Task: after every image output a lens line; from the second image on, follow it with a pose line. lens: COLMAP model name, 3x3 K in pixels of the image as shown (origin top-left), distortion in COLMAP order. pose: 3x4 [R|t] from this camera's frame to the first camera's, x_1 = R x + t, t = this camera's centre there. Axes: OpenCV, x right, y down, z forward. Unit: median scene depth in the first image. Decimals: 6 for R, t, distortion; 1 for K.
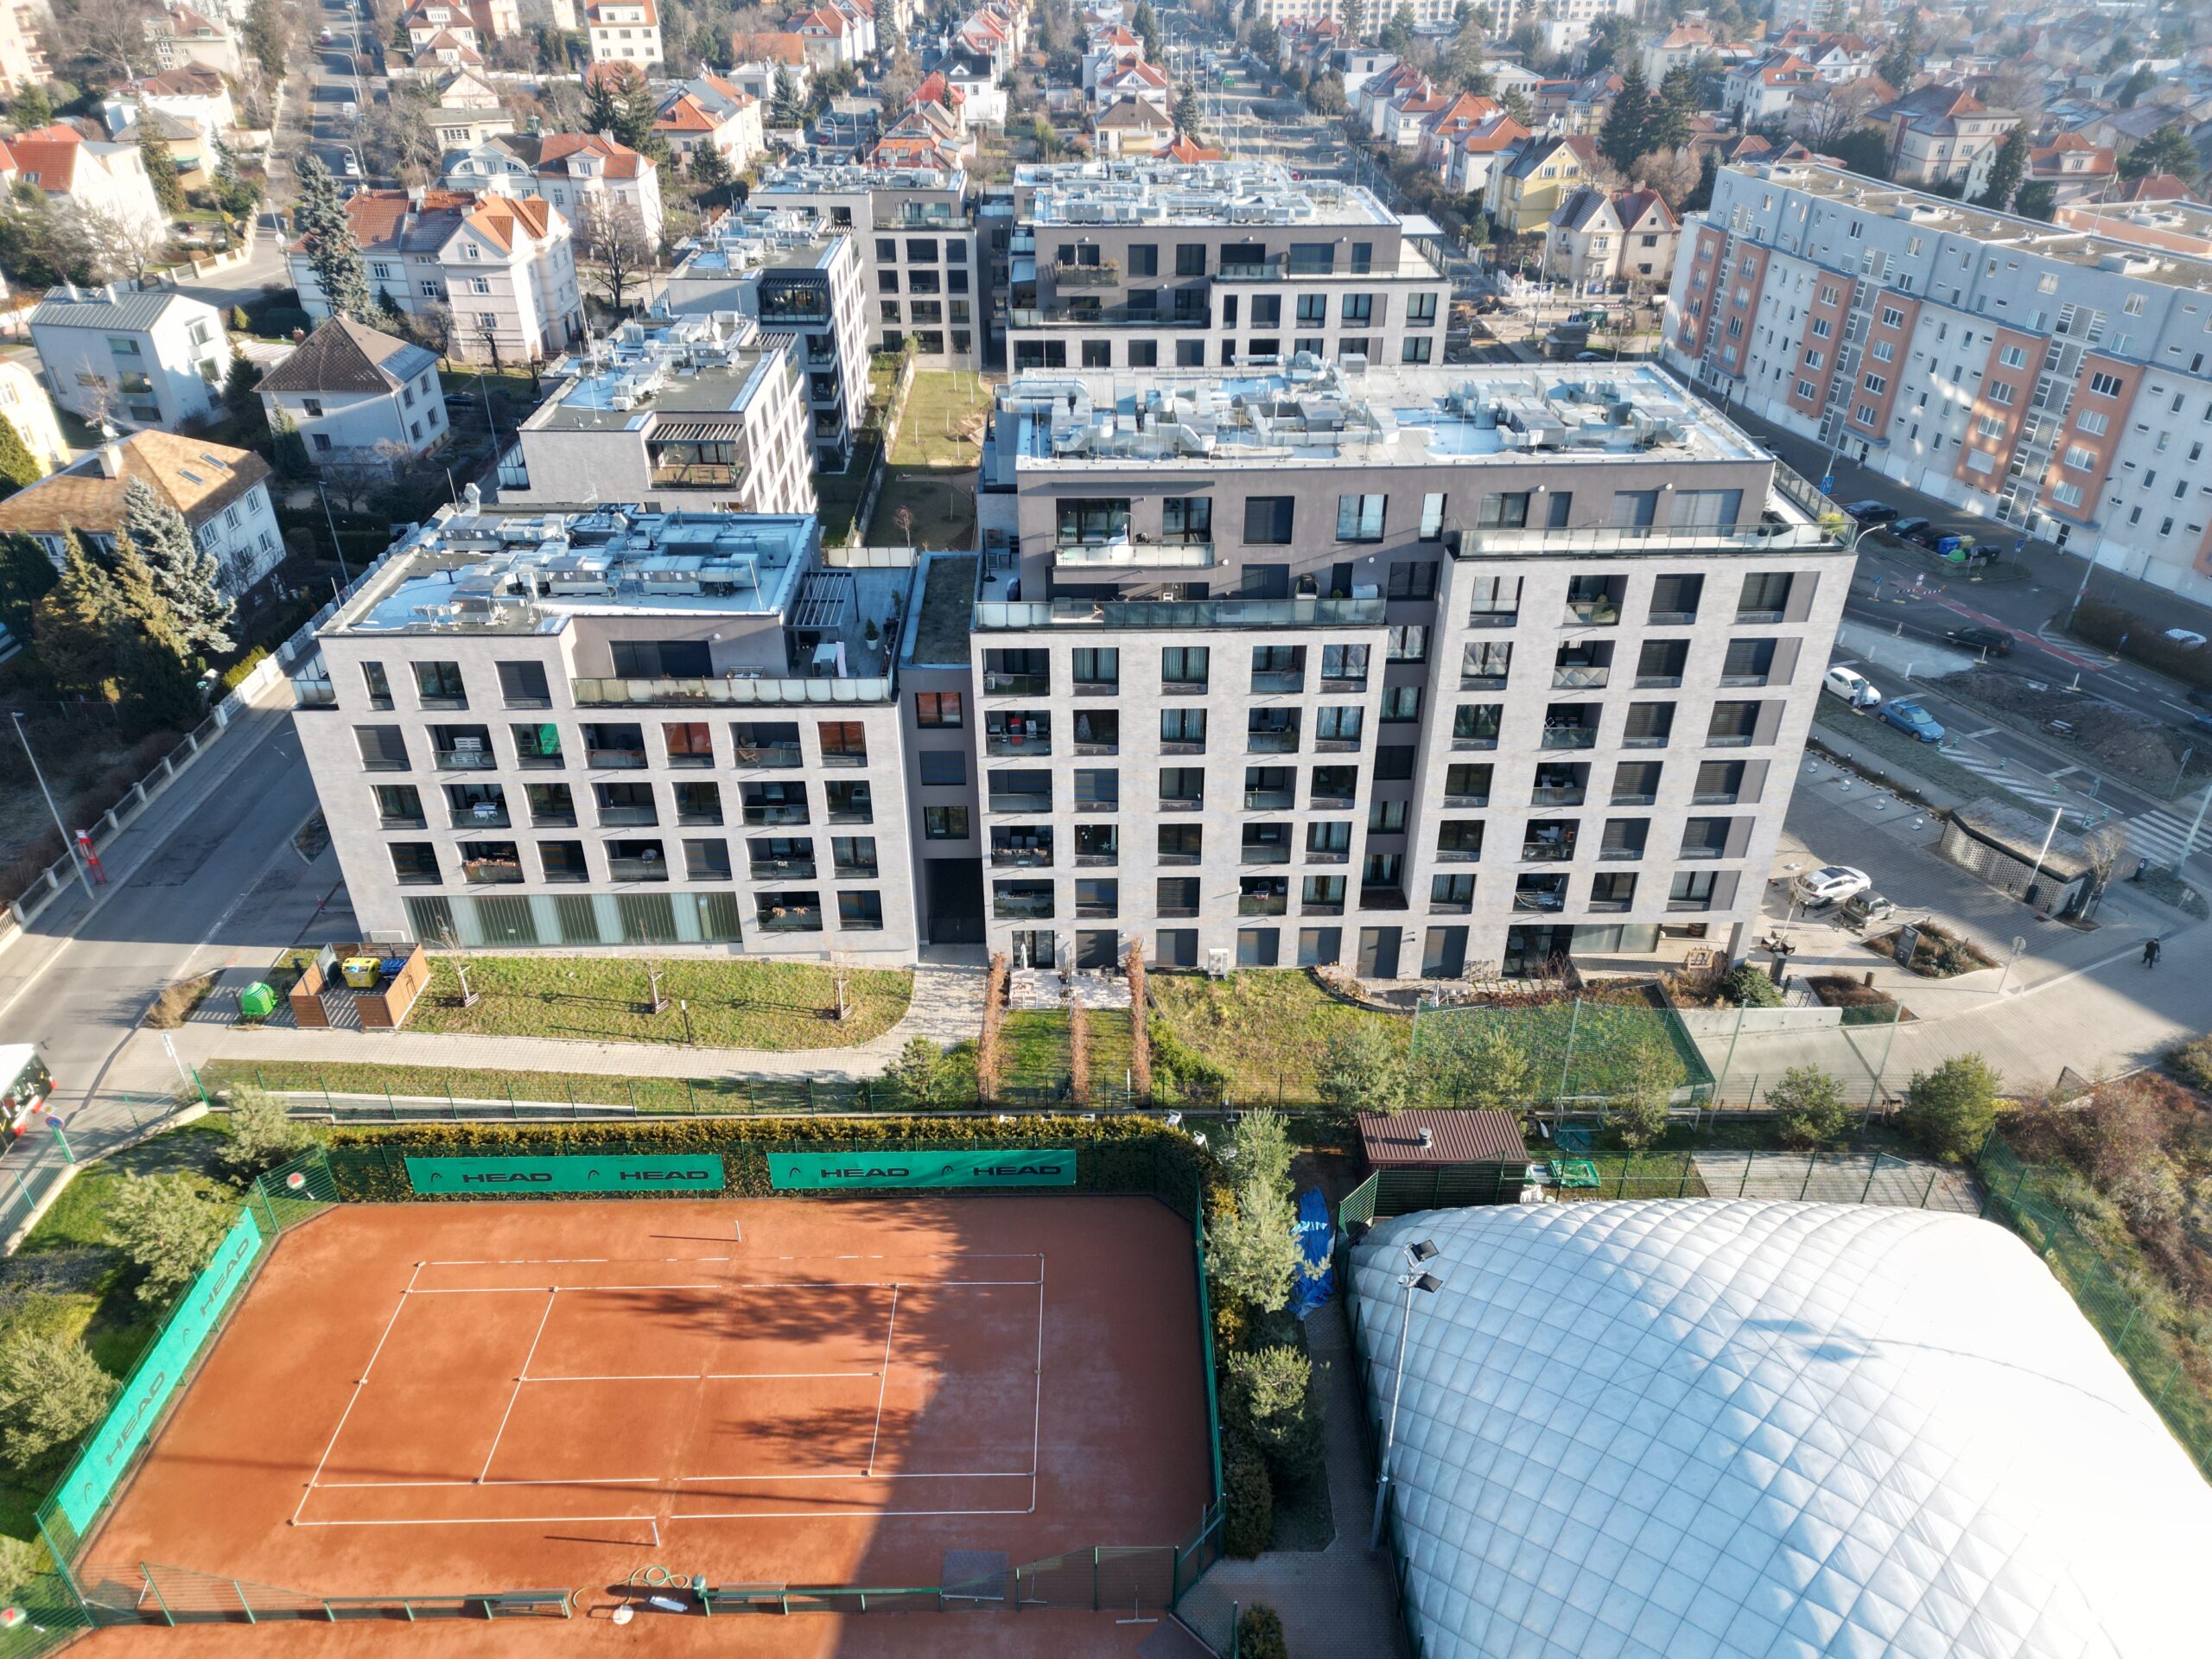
lens RADIAL K [[1524.0, 0, 1106.0], [0, 1524.0, 829.5], [0, 0, 1]] dist [0.111451, -0.108210]
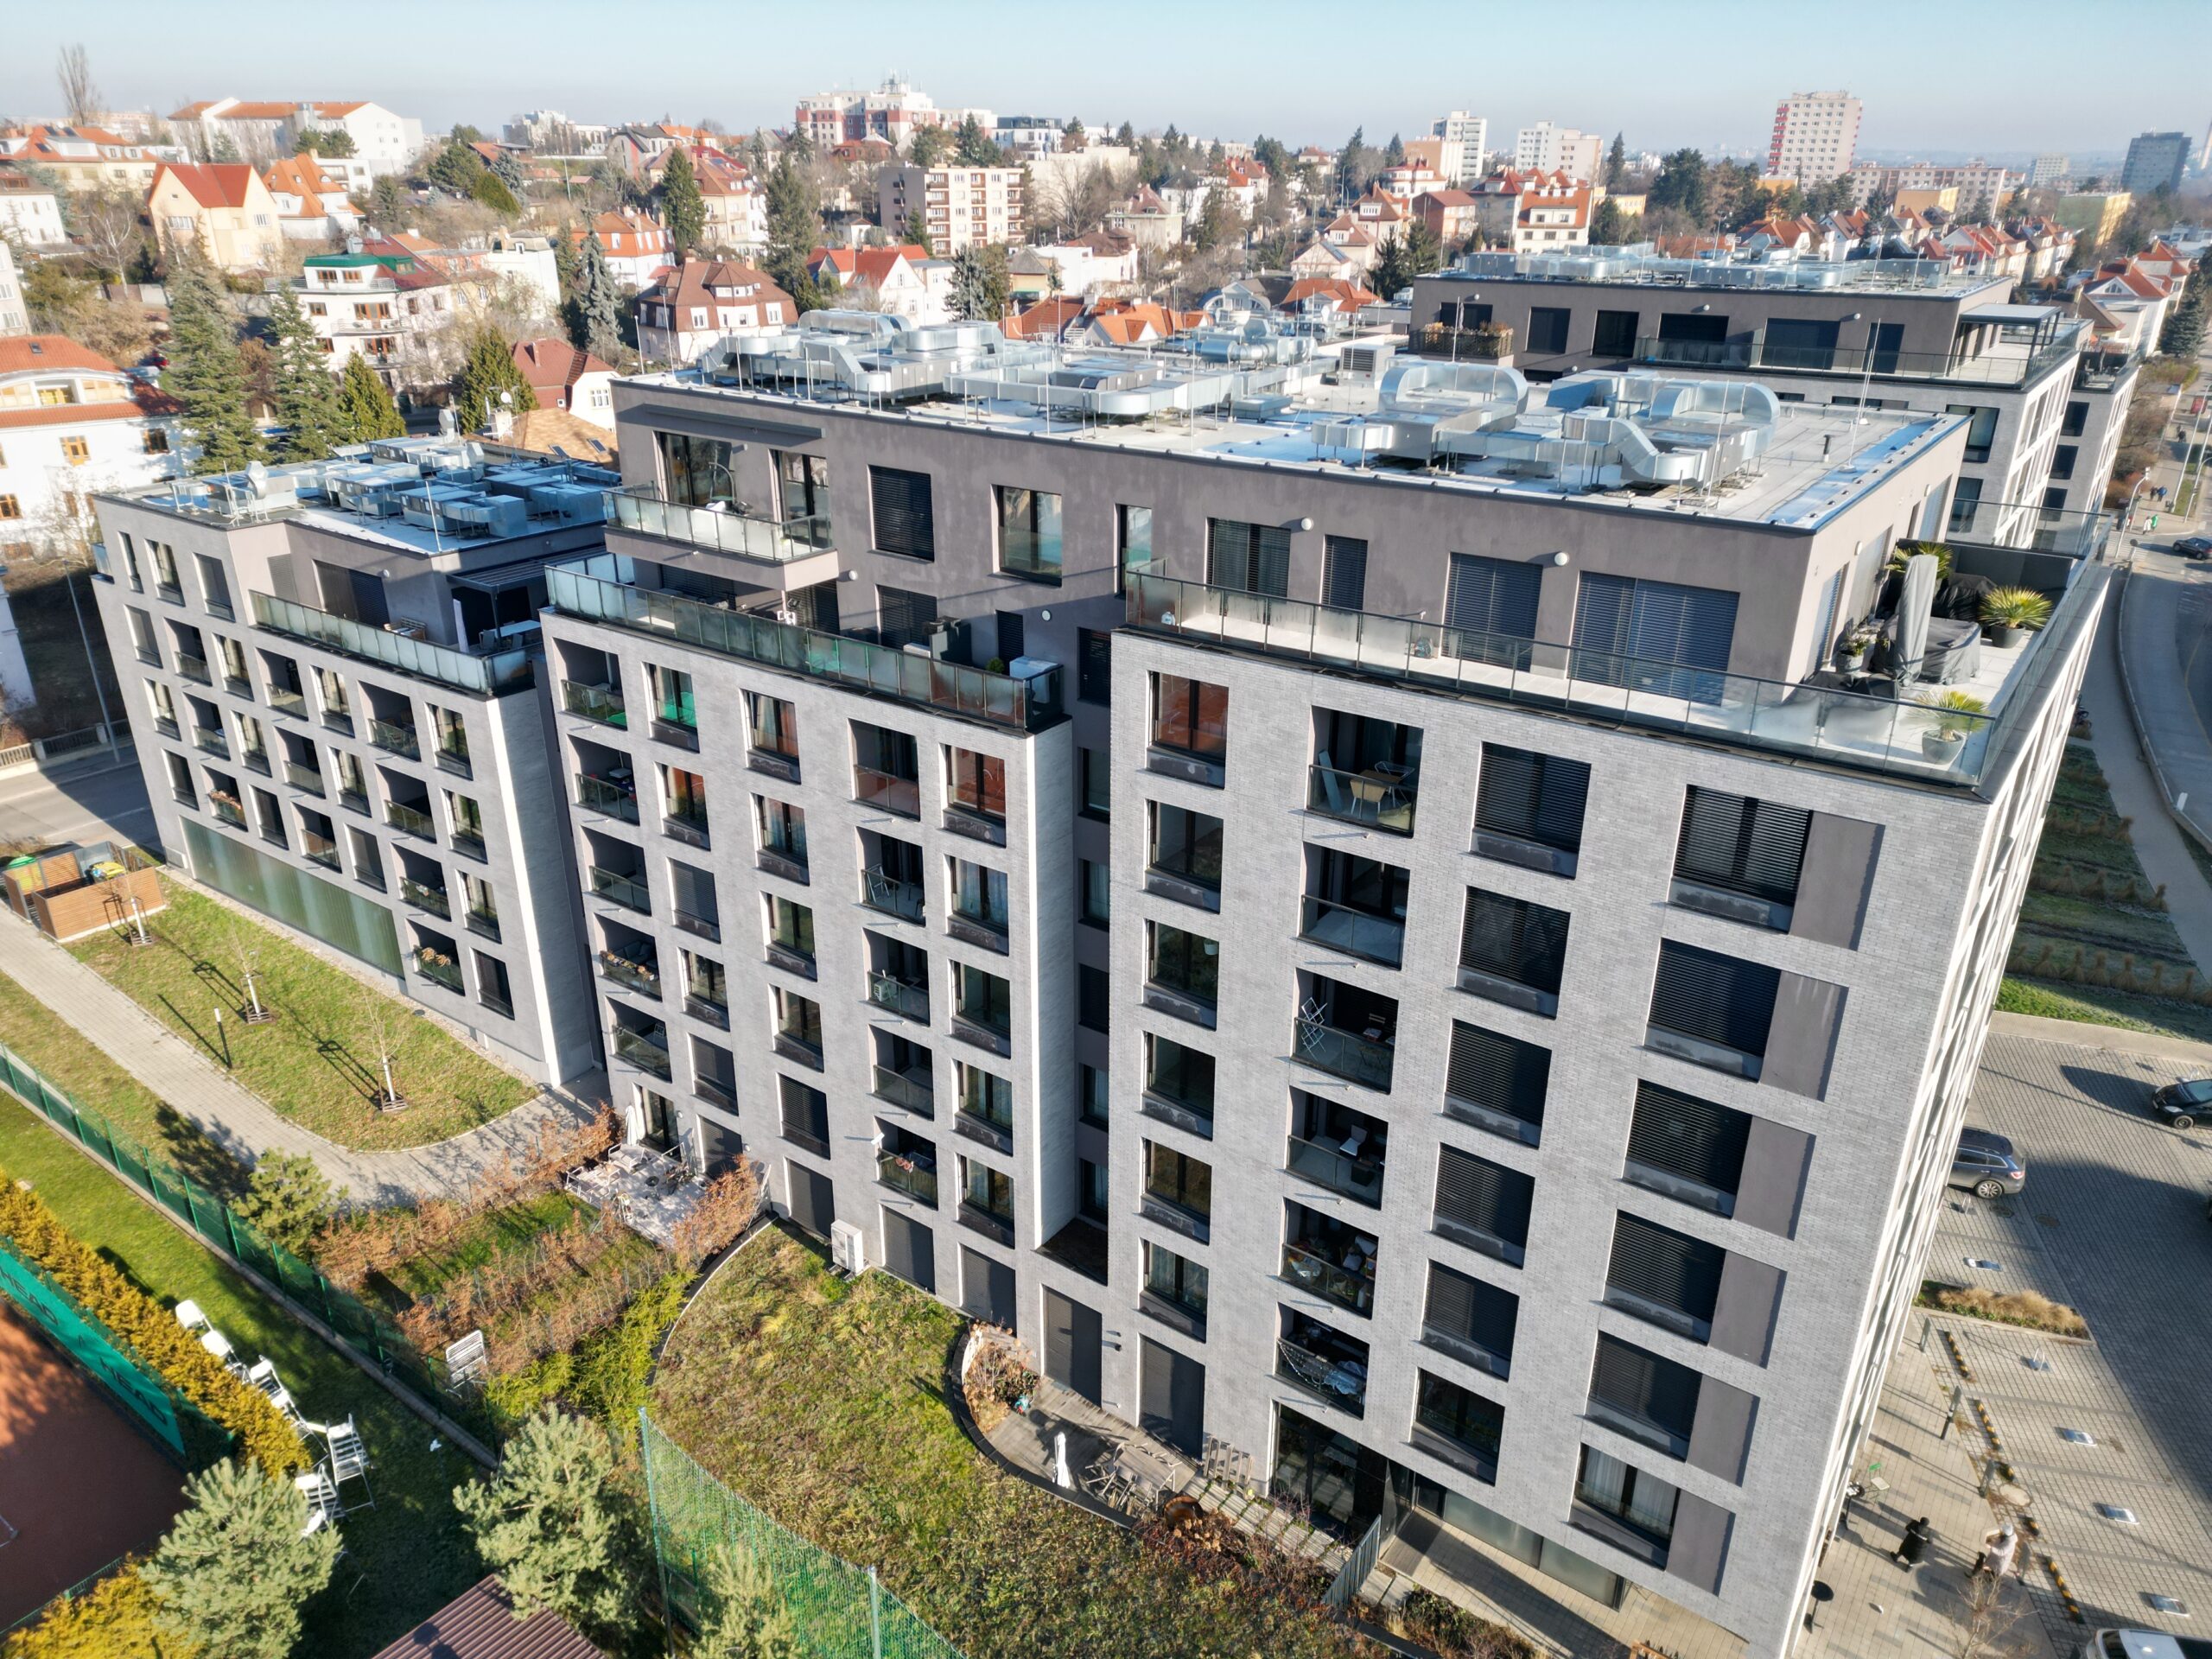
lens RADIAL K [[1524.0, 0, 1106.0], [0, 1524.0, 829.5], [0, 0, 1]] dist [0.111451, -0.108210]
pose [[0.801428, 0.242077, -0.546911, 0.468634], [-0.317199, 0.947265, -0.045530, -0.078002], [0.507048, 0.209969, 0.835952, 0.524455]]
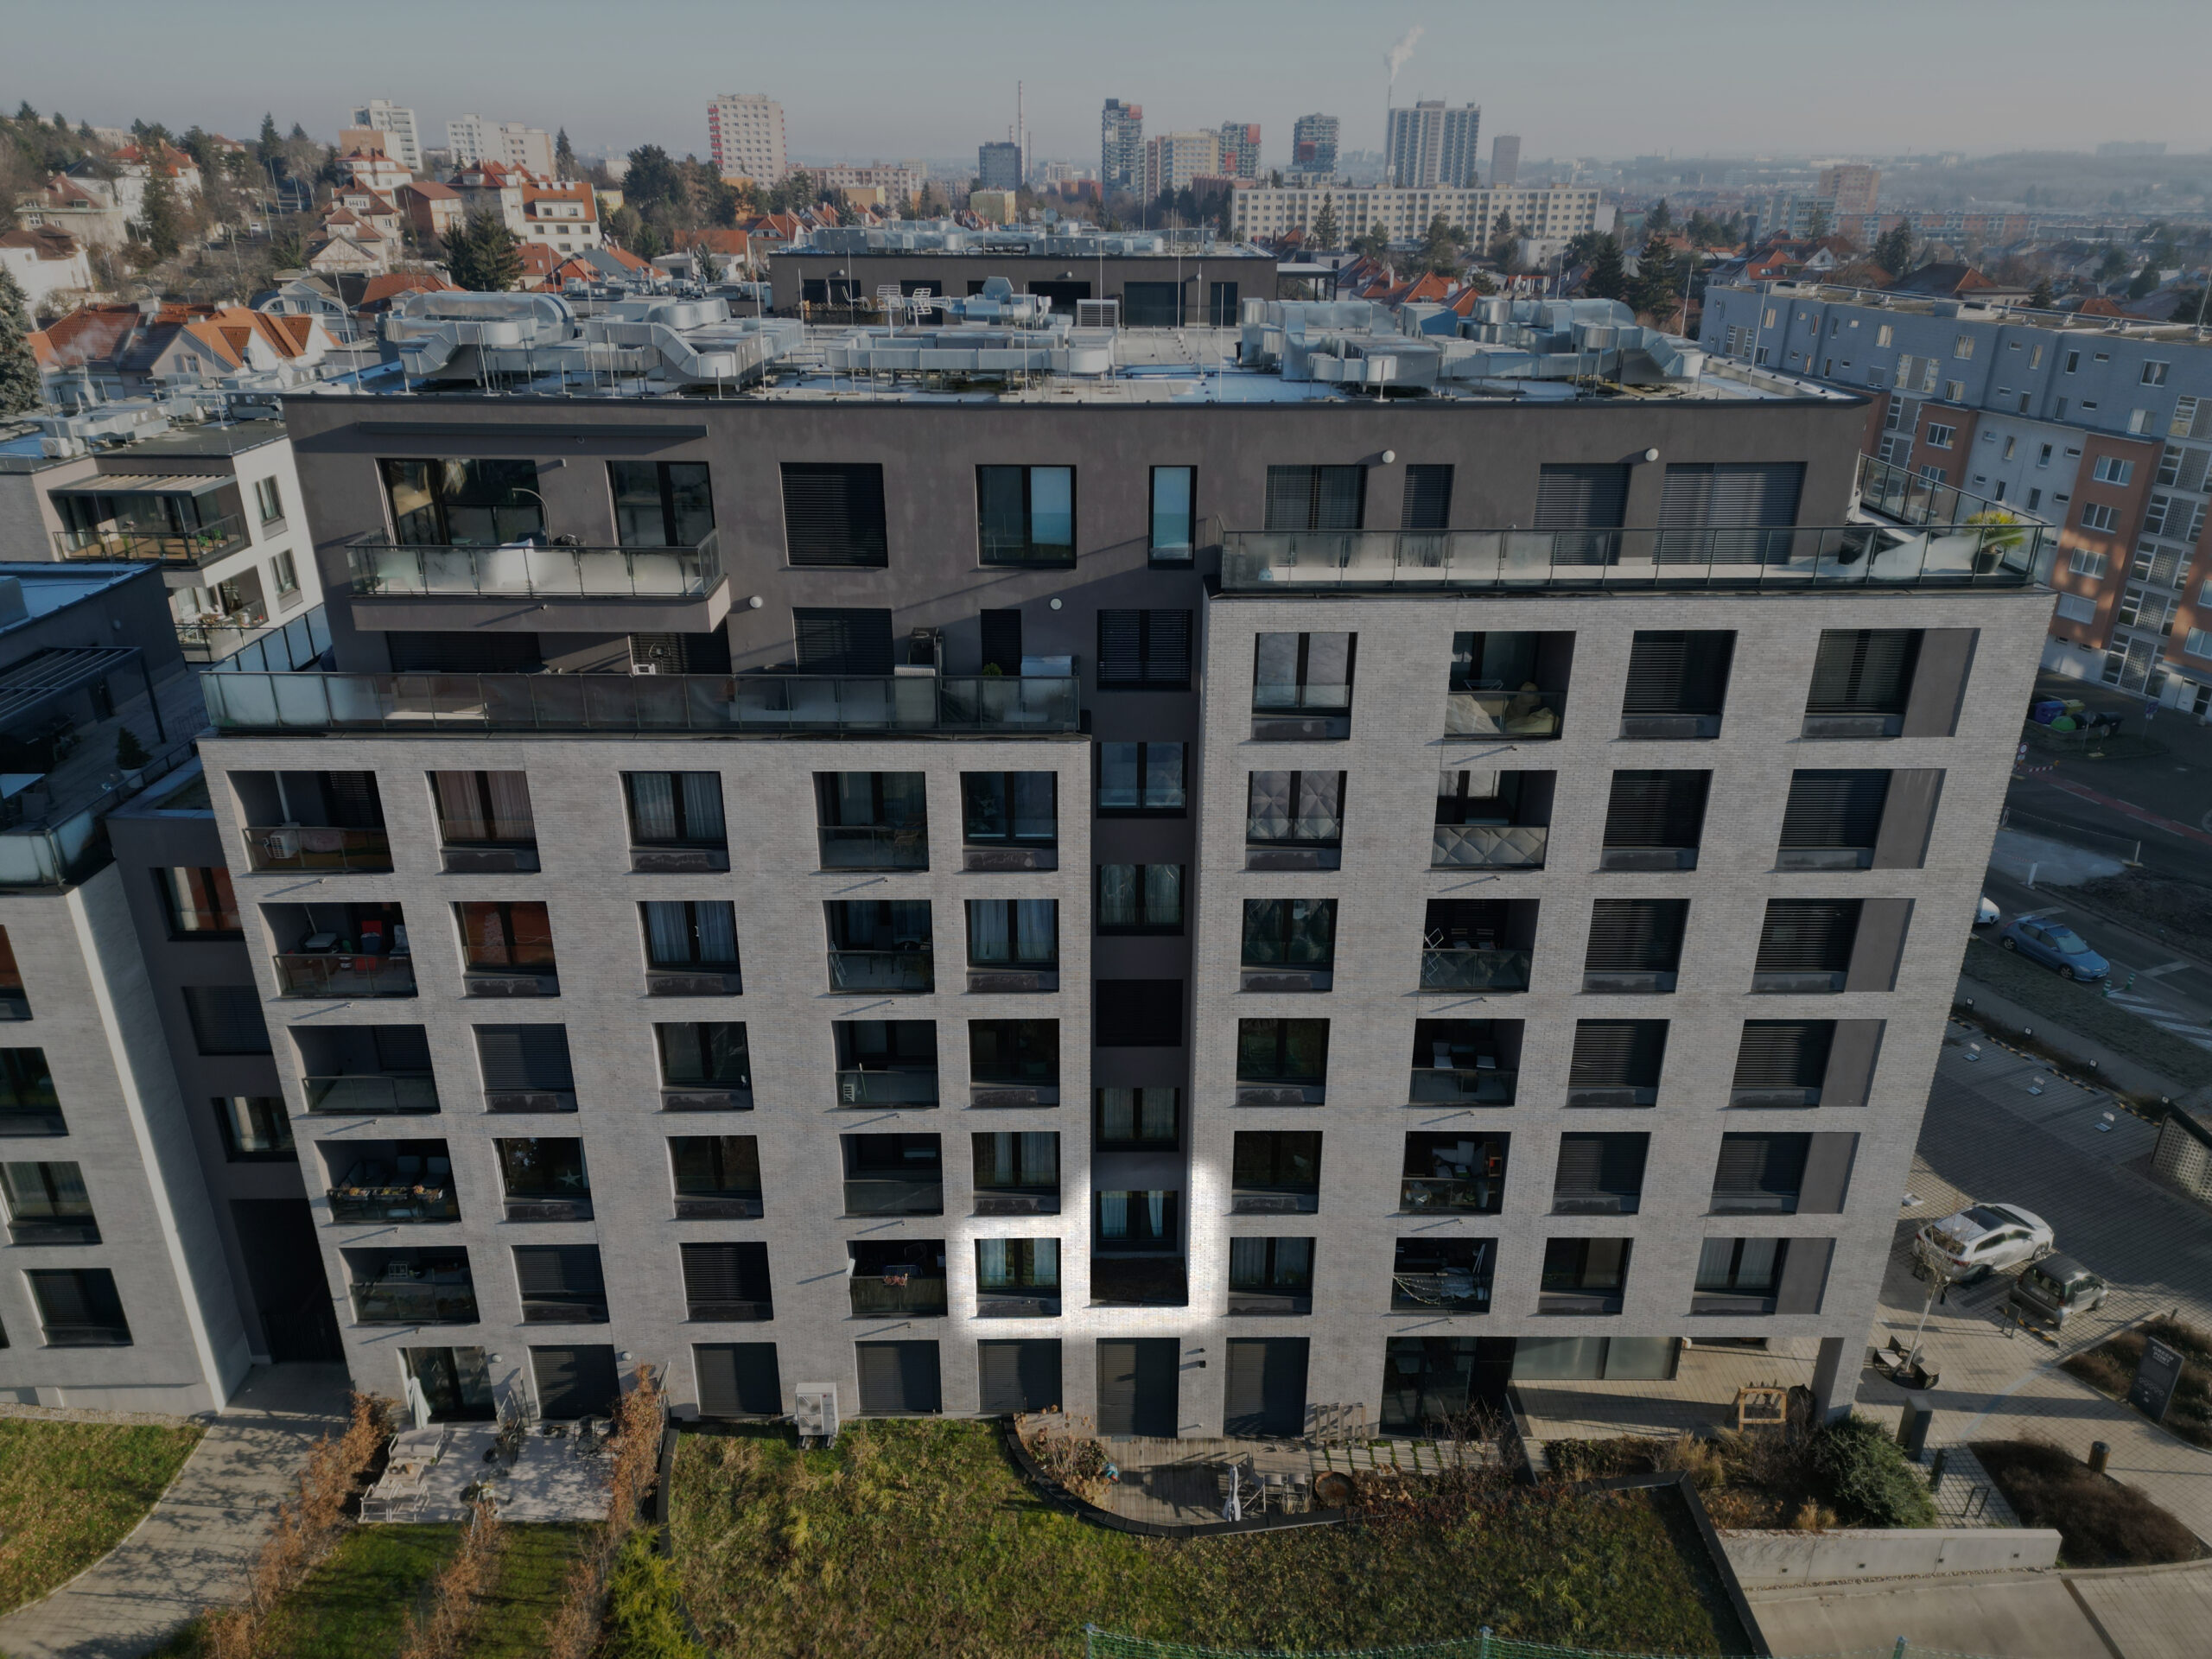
lens RADIAL K [[1533.0, 0, 1106.0], [0, 1533.0, 829.5], [0, 0, 1]] dist [0.091280, -0.078762]
pose [[0.999951, 0.006927, -0.007133, 0.178096], [-0.007880, 0.989600, -0.143628, -0.030851], [0.006064, 0.143677, 0.989606, 0.483092]]
